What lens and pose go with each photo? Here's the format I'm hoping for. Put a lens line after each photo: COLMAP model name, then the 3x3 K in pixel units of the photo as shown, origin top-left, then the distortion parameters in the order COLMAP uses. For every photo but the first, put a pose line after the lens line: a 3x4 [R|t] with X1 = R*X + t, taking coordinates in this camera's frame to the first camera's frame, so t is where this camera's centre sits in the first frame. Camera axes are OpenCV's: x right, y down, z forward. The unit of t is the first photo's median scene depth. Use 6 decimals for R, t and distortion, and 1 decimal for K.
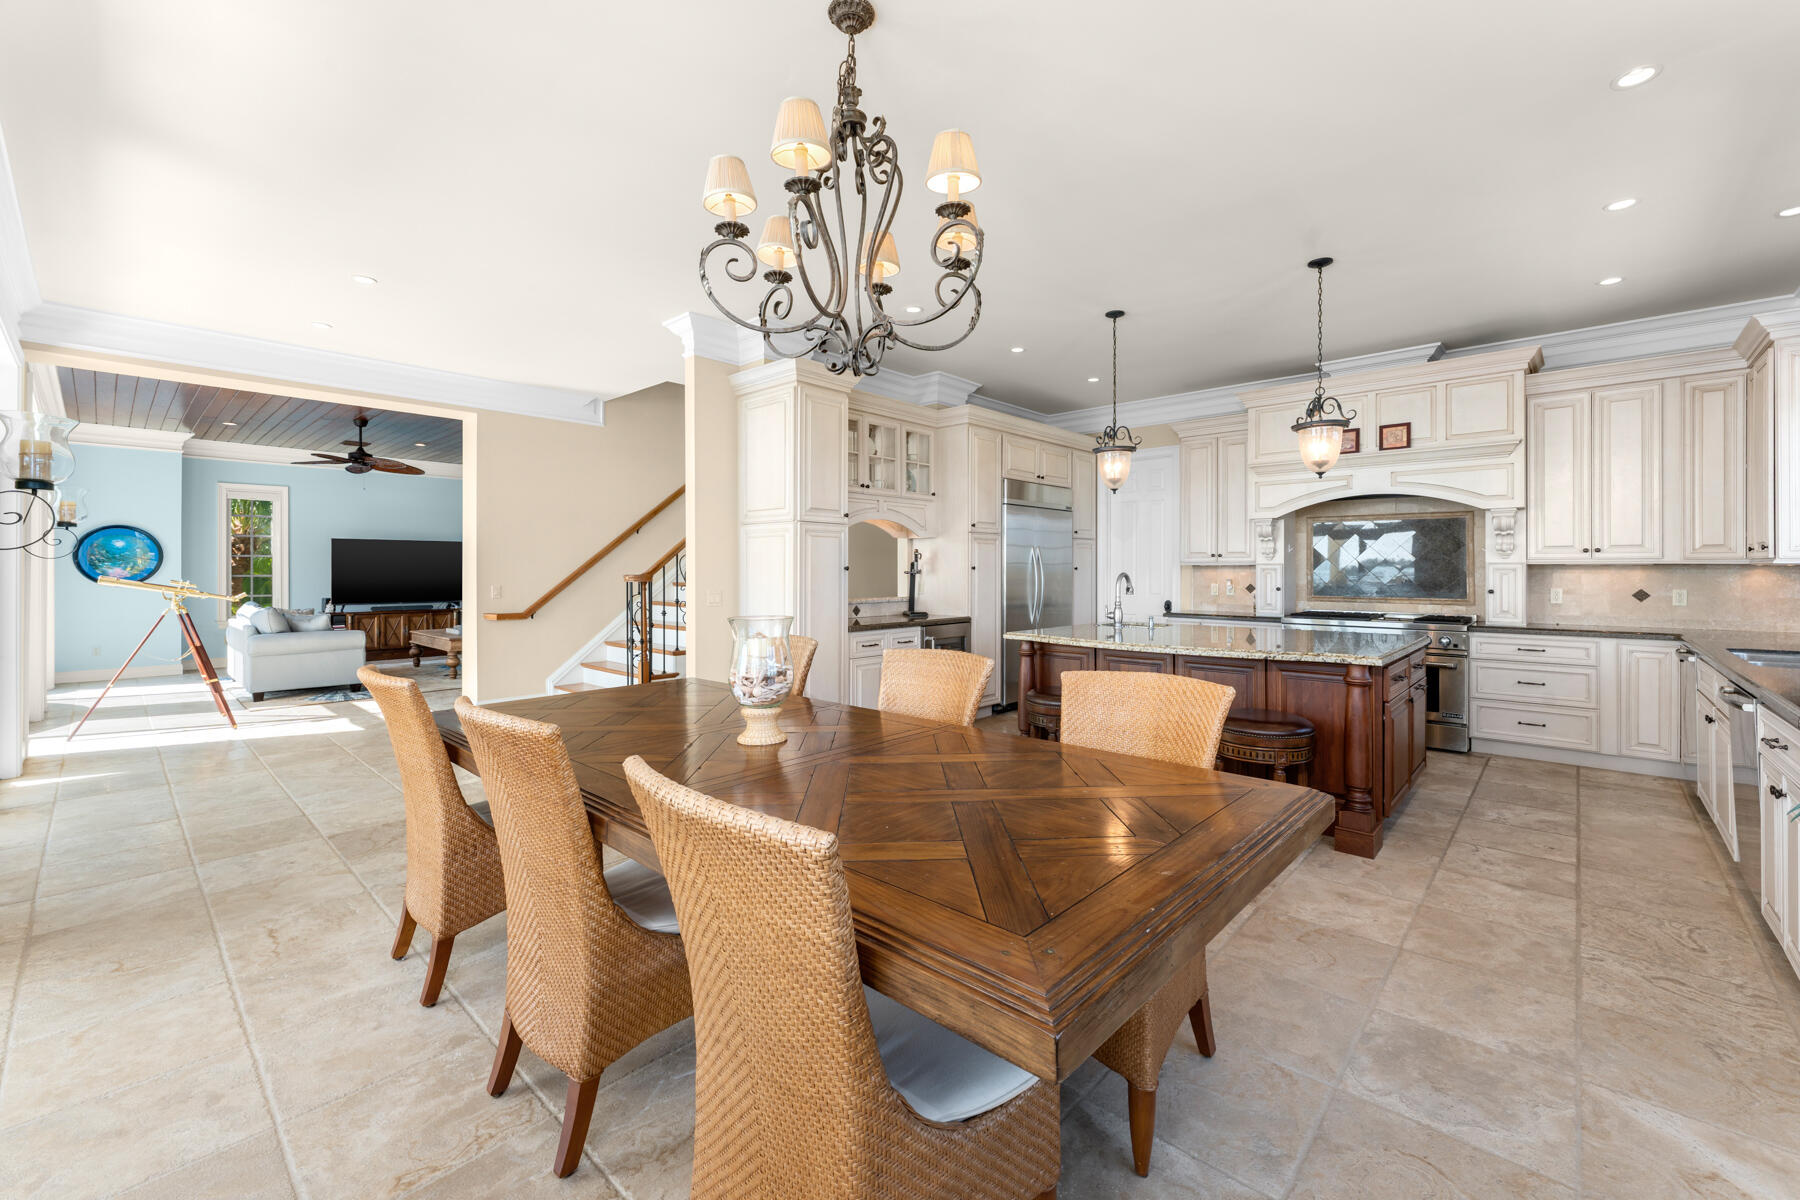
lens RADIAL K [[732.7, 0, 906.6], [0, 732.7, 562.2], [0, 0, 1]] dist [0.000262, 0.000005]
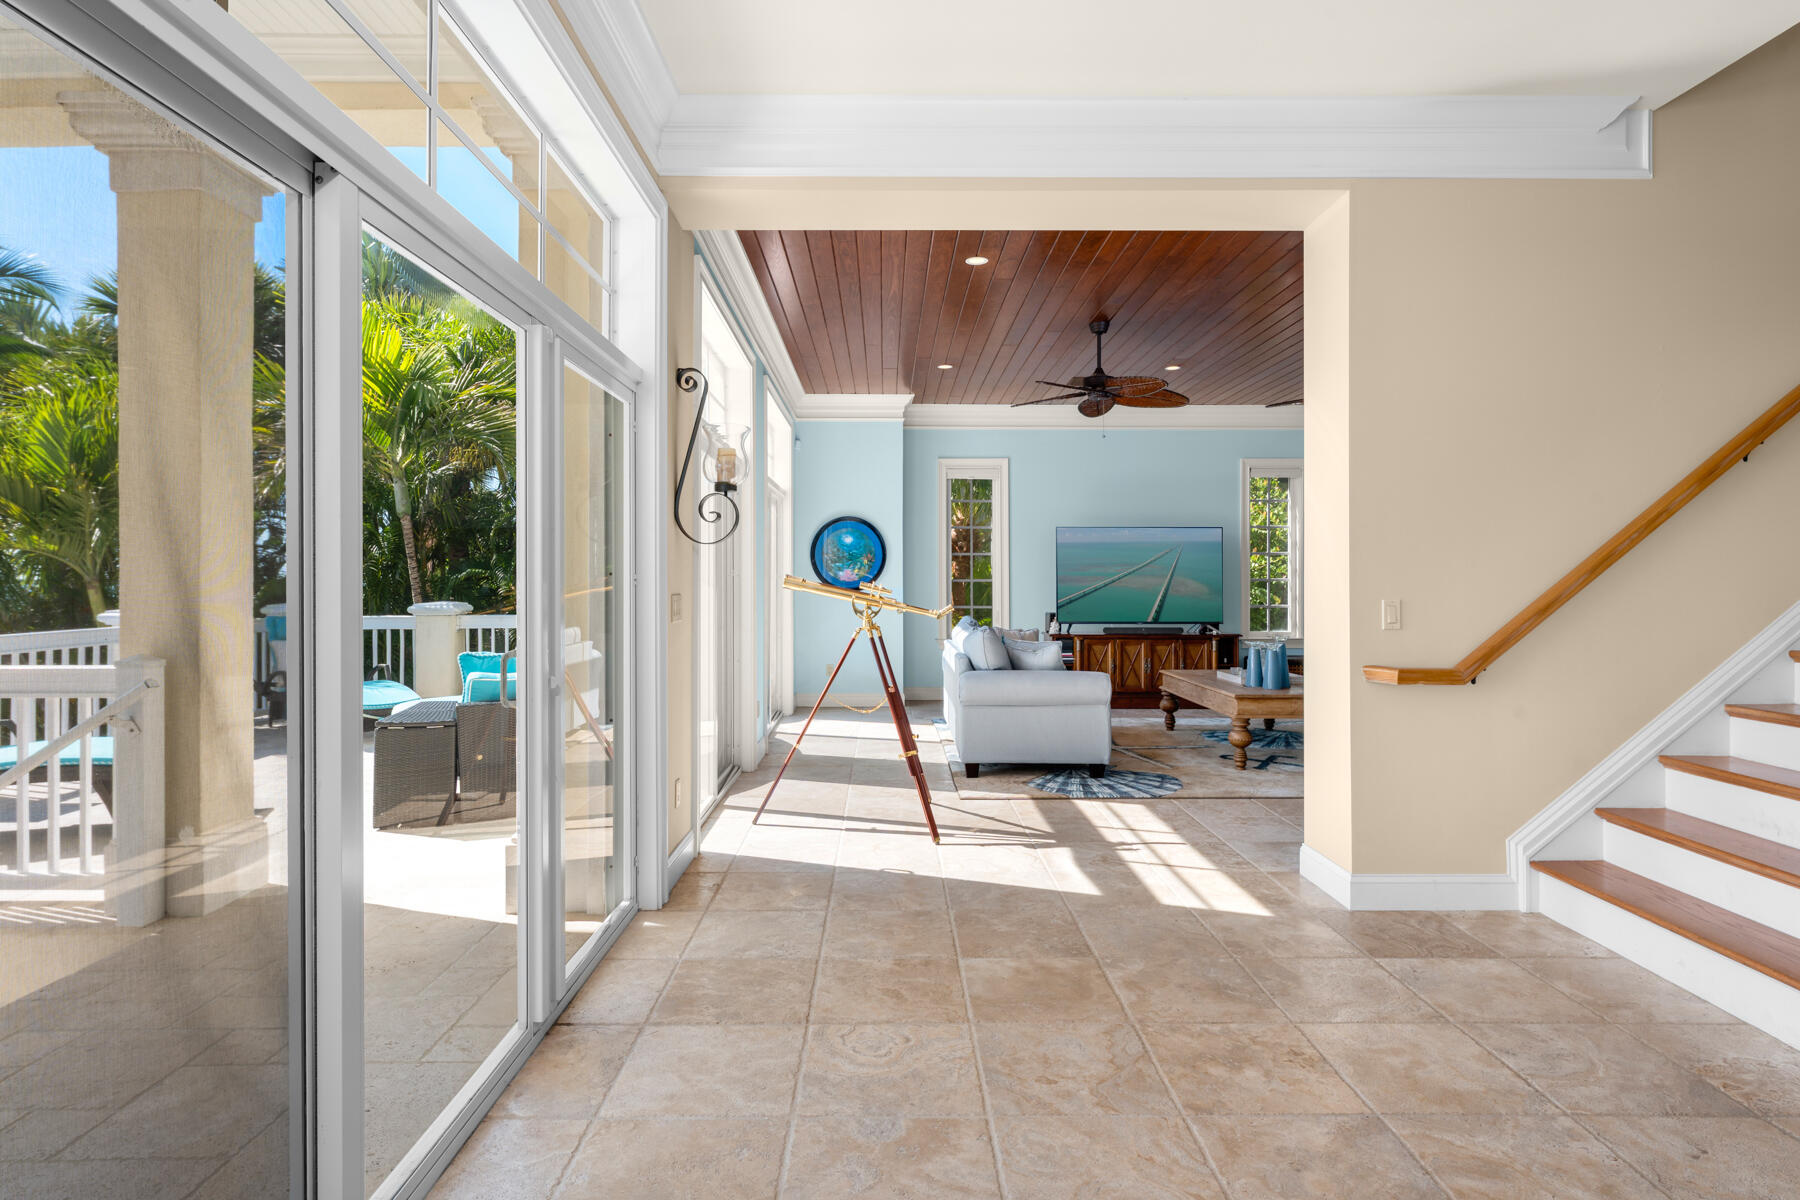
lens RADIAL K [[941.8, 0, 900.0], [0, 941.8, 600.0], [0, 0, 1]] dist [-0.000293, -0.000143]
pose [[0.684746, 0.016752, -0.728589, -0.264768], [0.006122, 0.999568, 0.028736, 0.011021], [0.728756, -0.024138, 0.684348, 0.315037]]
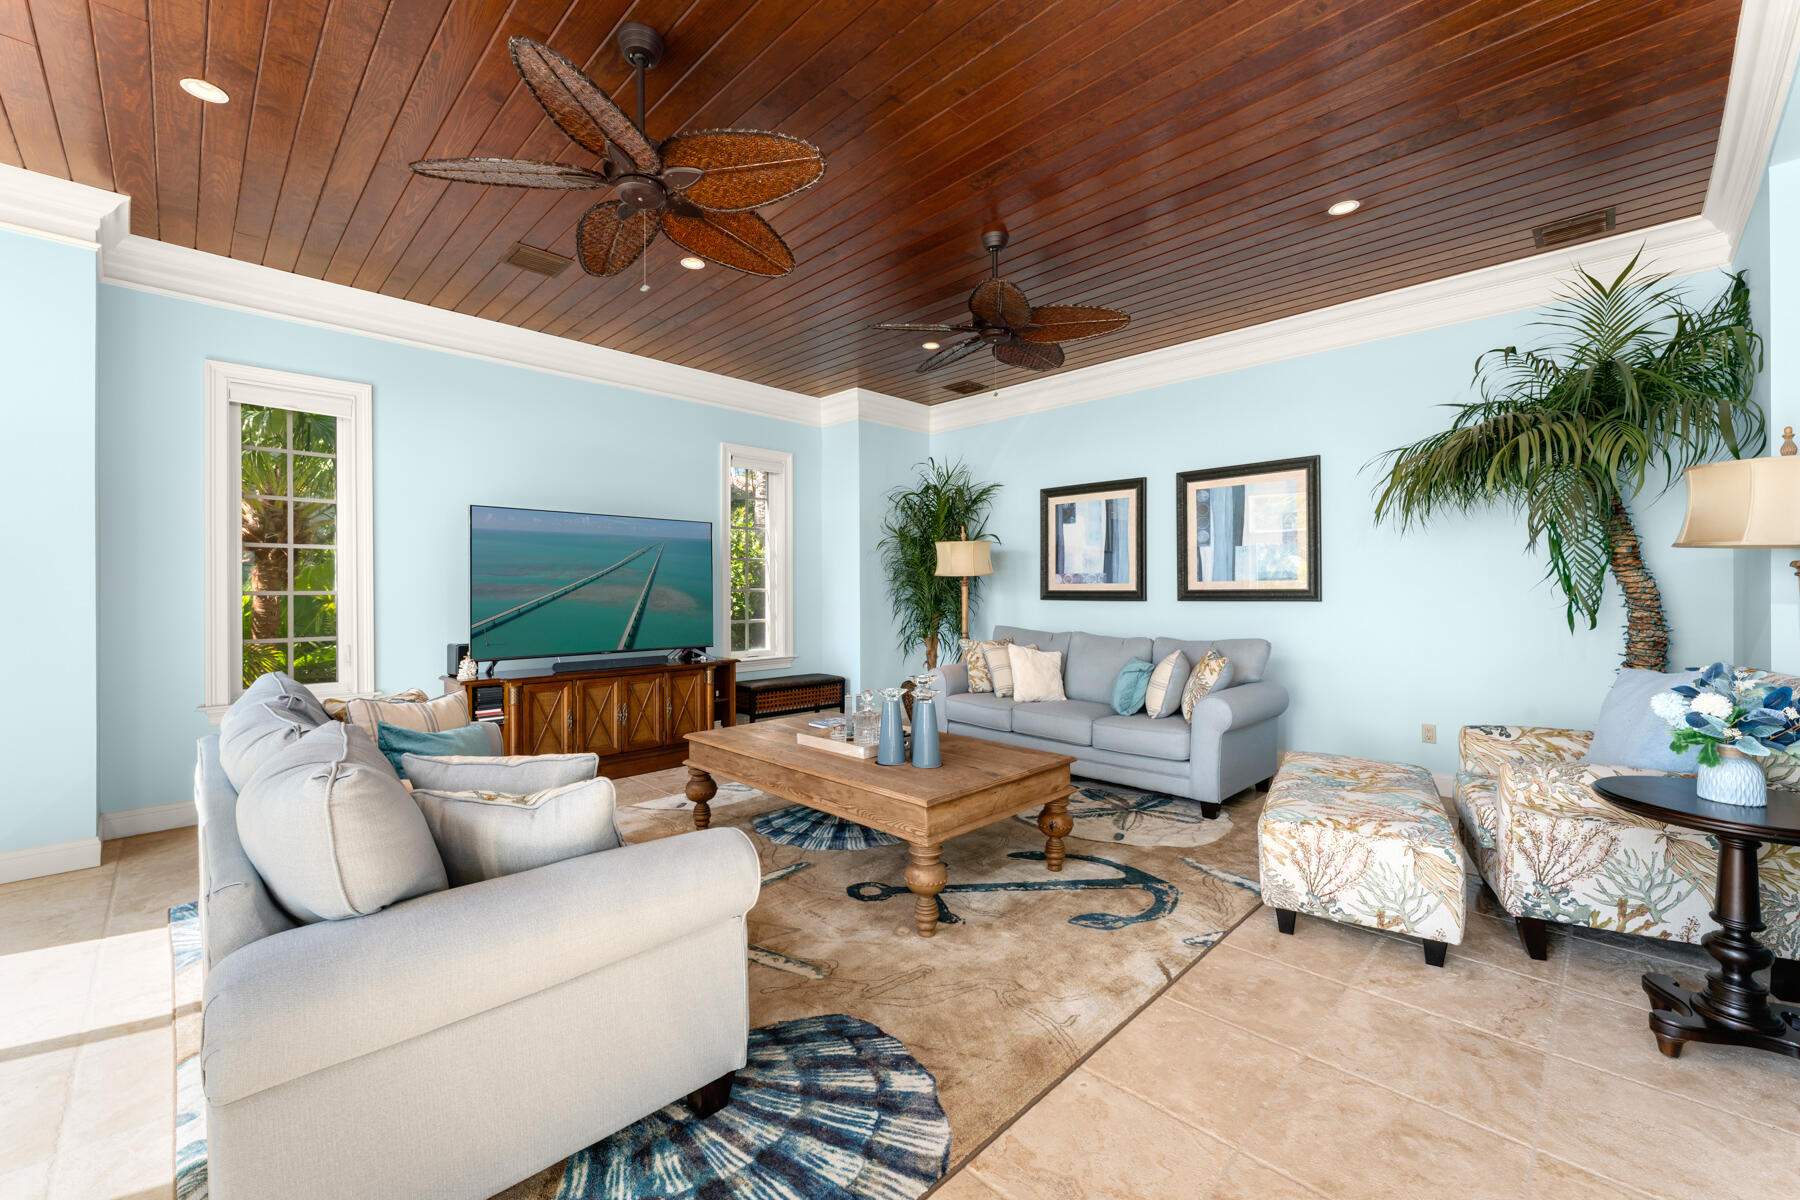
lens RADIAL K [[727.2, 0, 900.0], [0, 727.2, 583.9], [0, 0, 1]] dist [-0.000325, -0.000116]
pose [[0.998749, -0.006972, -0.049510, -0.576905], [0.007085, 0.999973, 0.002106, 0.015882], [0.049494, -0.002454, 0.998771, 0.662039]]
